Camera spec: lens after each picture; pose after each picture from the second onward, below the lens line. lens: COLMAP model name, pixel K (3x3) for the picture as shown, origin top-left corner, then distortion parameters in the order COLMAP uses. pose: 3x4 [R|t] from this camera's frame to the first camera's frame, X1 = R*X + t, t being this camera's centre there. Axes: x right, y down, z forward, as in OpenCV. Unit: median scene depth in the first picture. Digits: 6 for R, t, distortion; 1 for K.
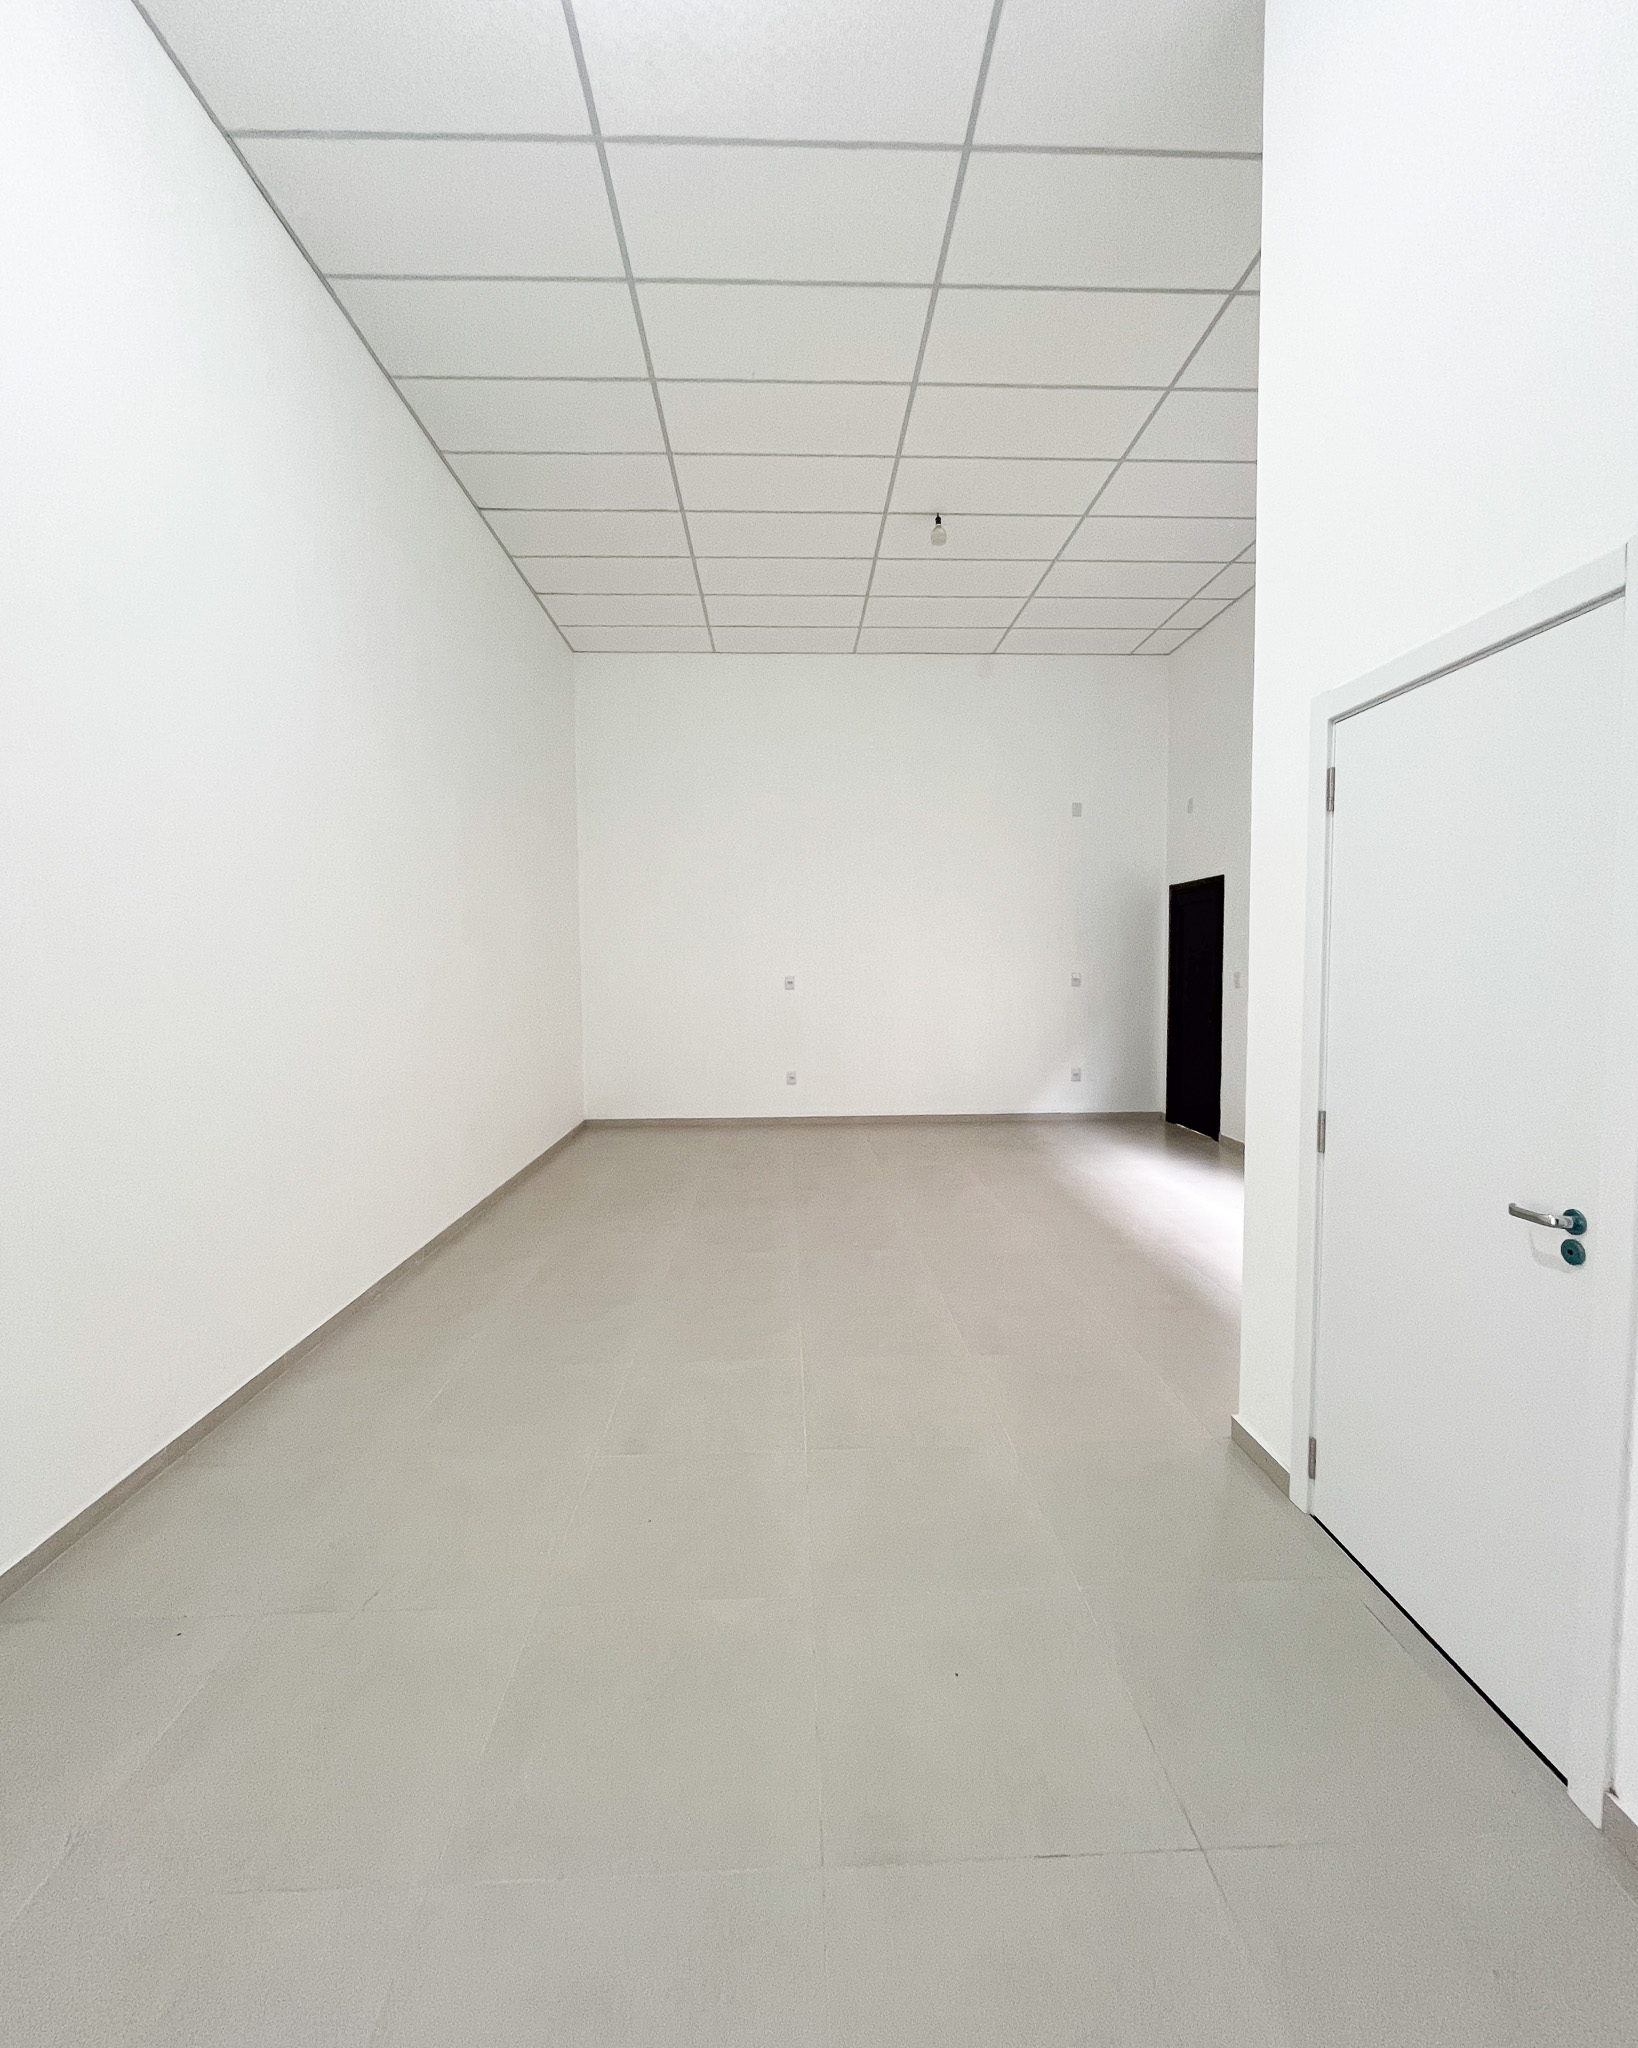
lens RADIAL K [[902.4, 0, 813.2], [0, 902.4, 1018.1], [0, 0, 1]] dist [-0.000765, 0.000055]
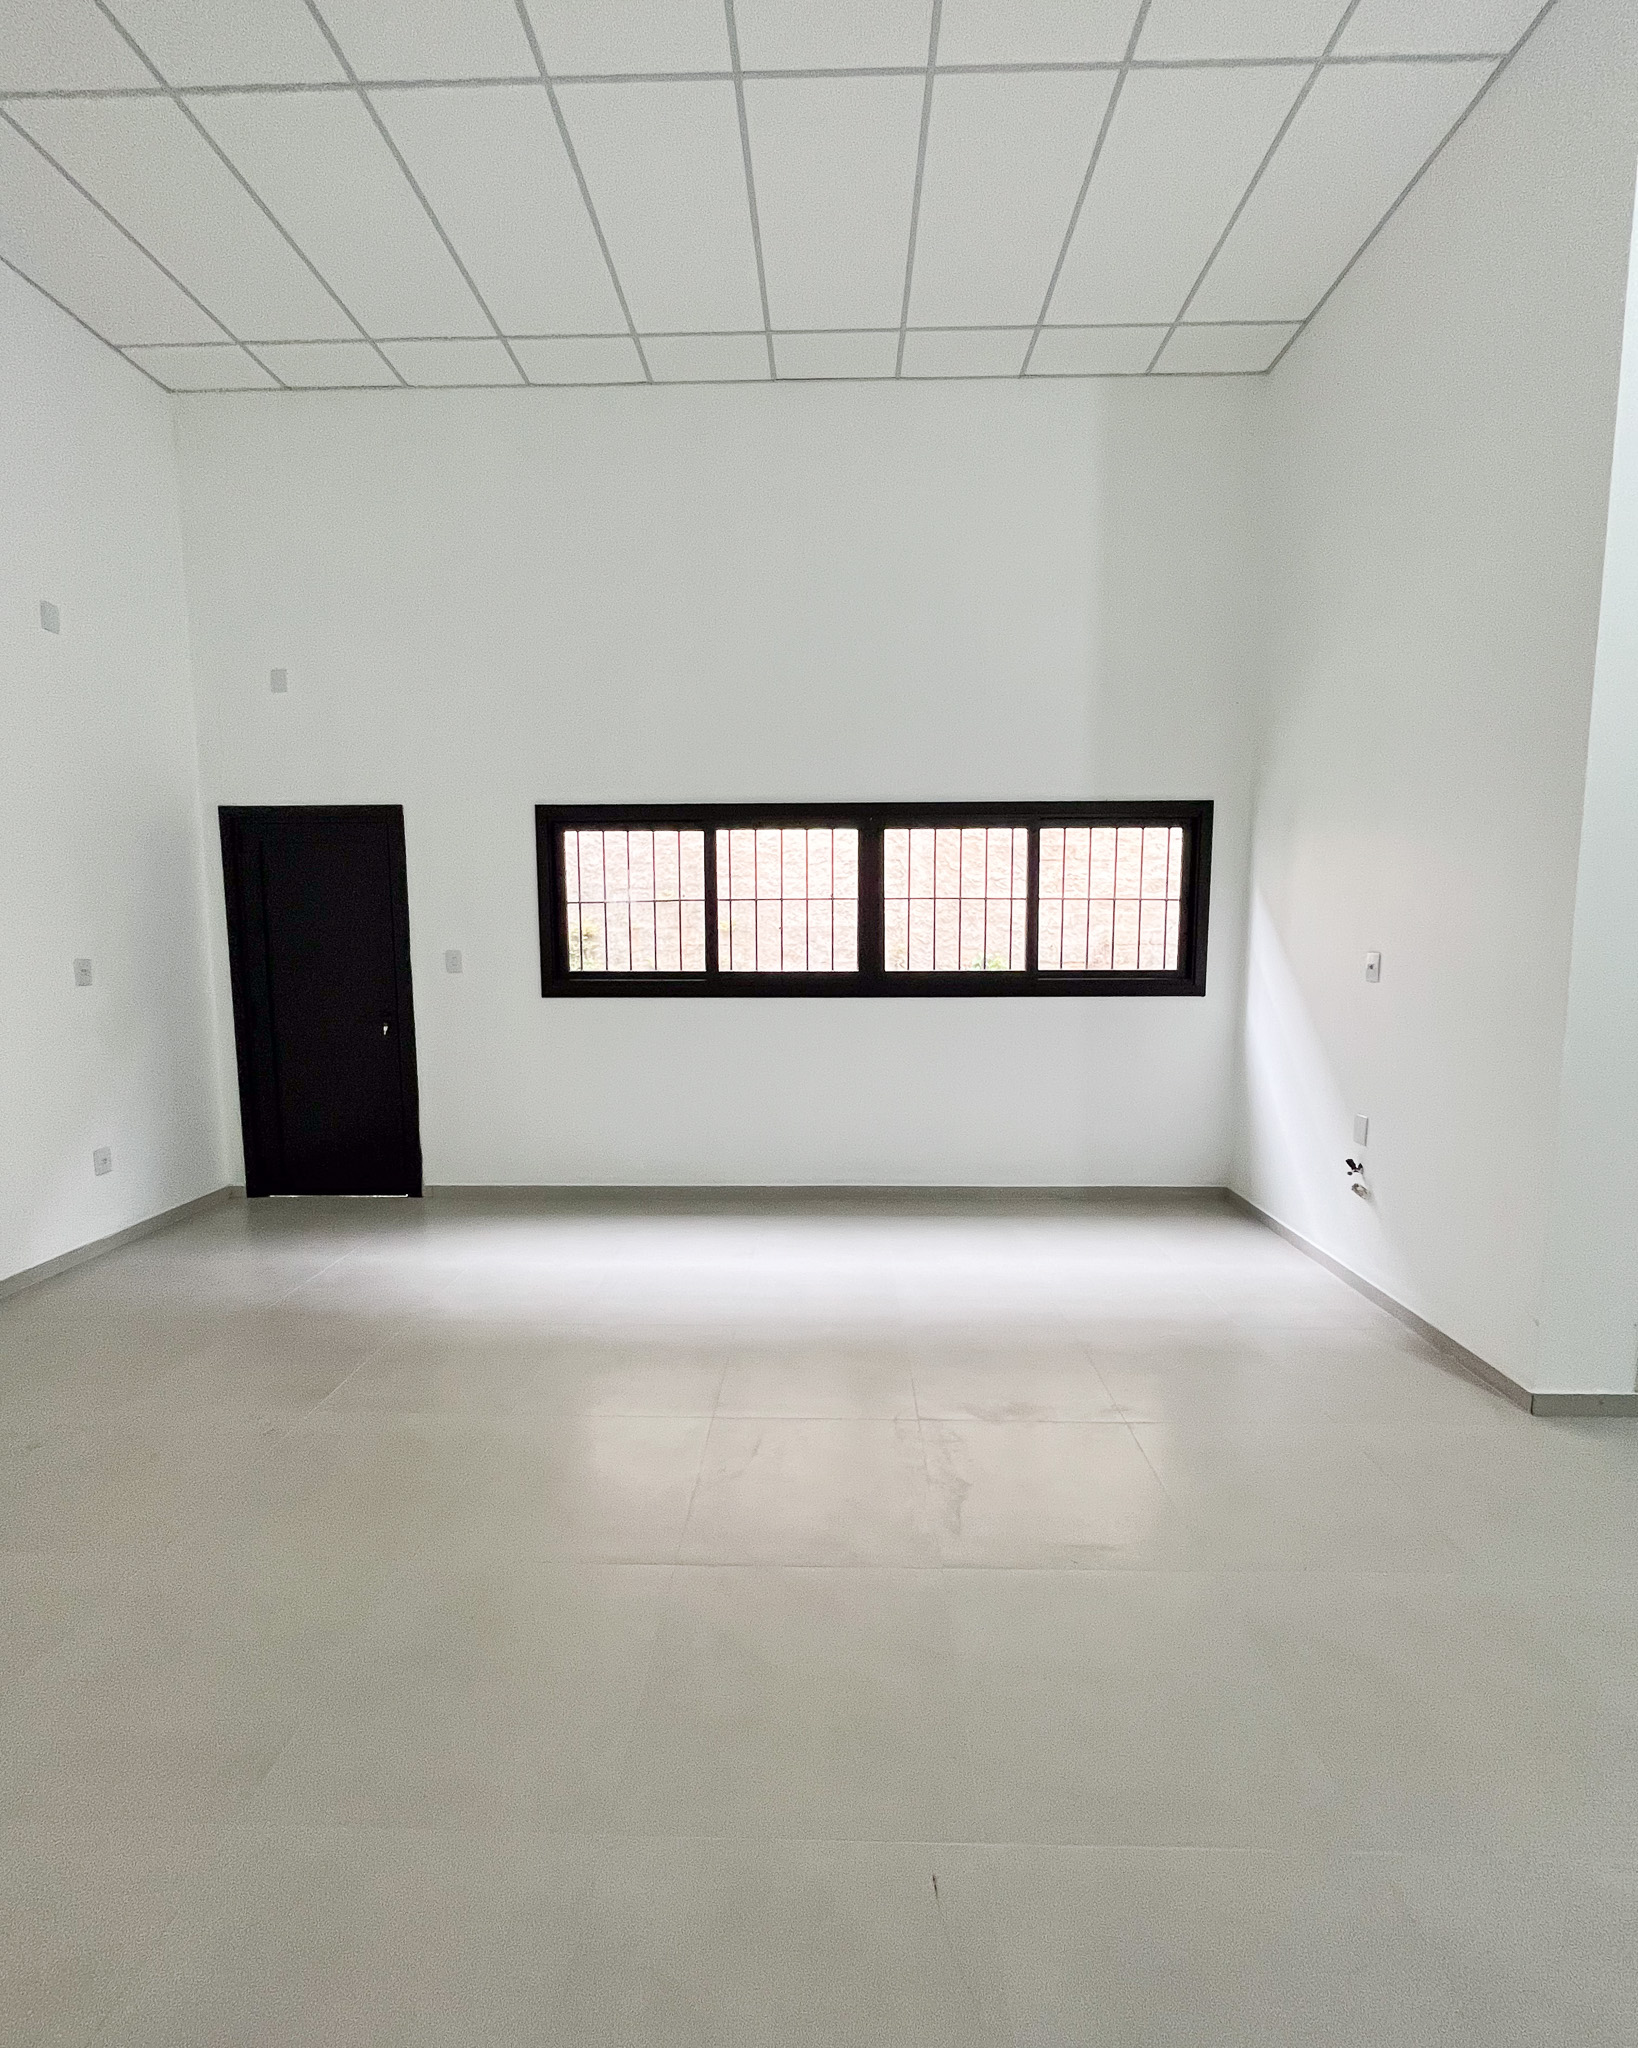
lens RADIAL K [[914.2, 0, 819.0], [0, 914.2, 1024.0], [0, 0, 1]] dist [0.008562, 0.000098]
pose [[0.056637, -0.098936, 0.993481, -0.224739], [0.064503, 0.993362, 0.095247, -0.042502], [-0.996309, 0.058688, 0.062642, 0.667484]]
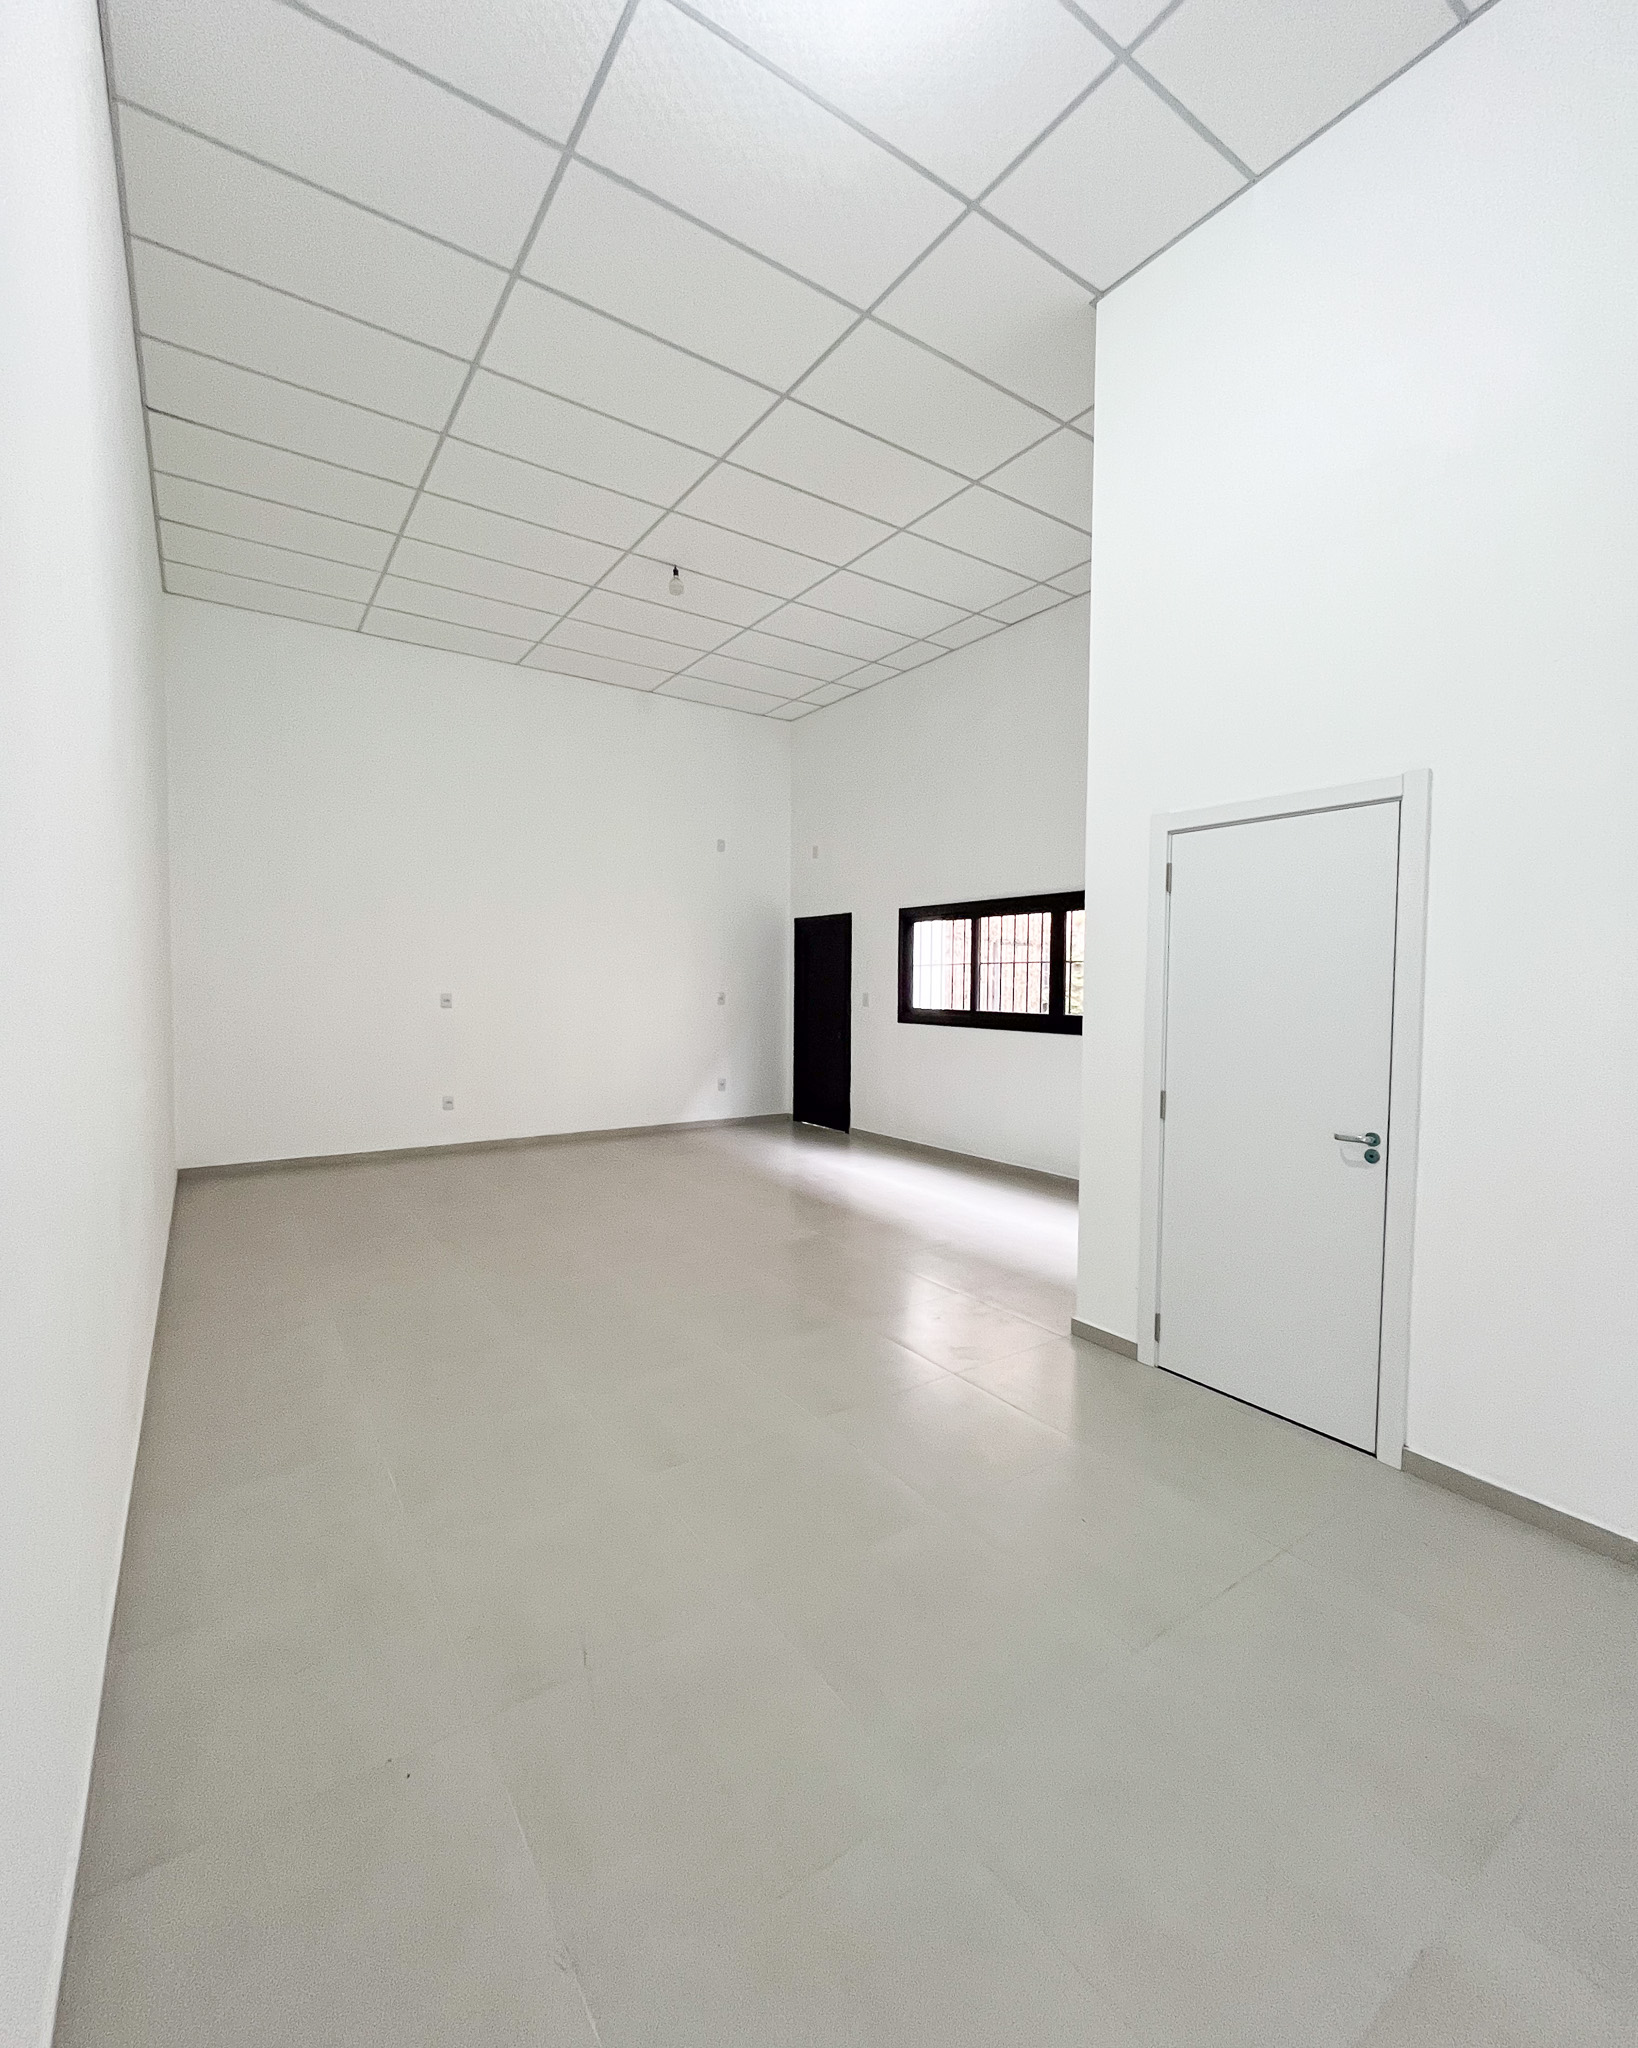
lens RADIAL K [[888.9, 0, 817.2], [0, 888.9, 1016.0], [0, 0, 1]] dist [0.000874, 0.000363]
pose [[0.841786, -0.007254, 0.539763, -0.233509], [0.018114, 0.999726, -0.014815, -0.002974], [-0.539508, 0.022249, 0.841687, 0.022047]]
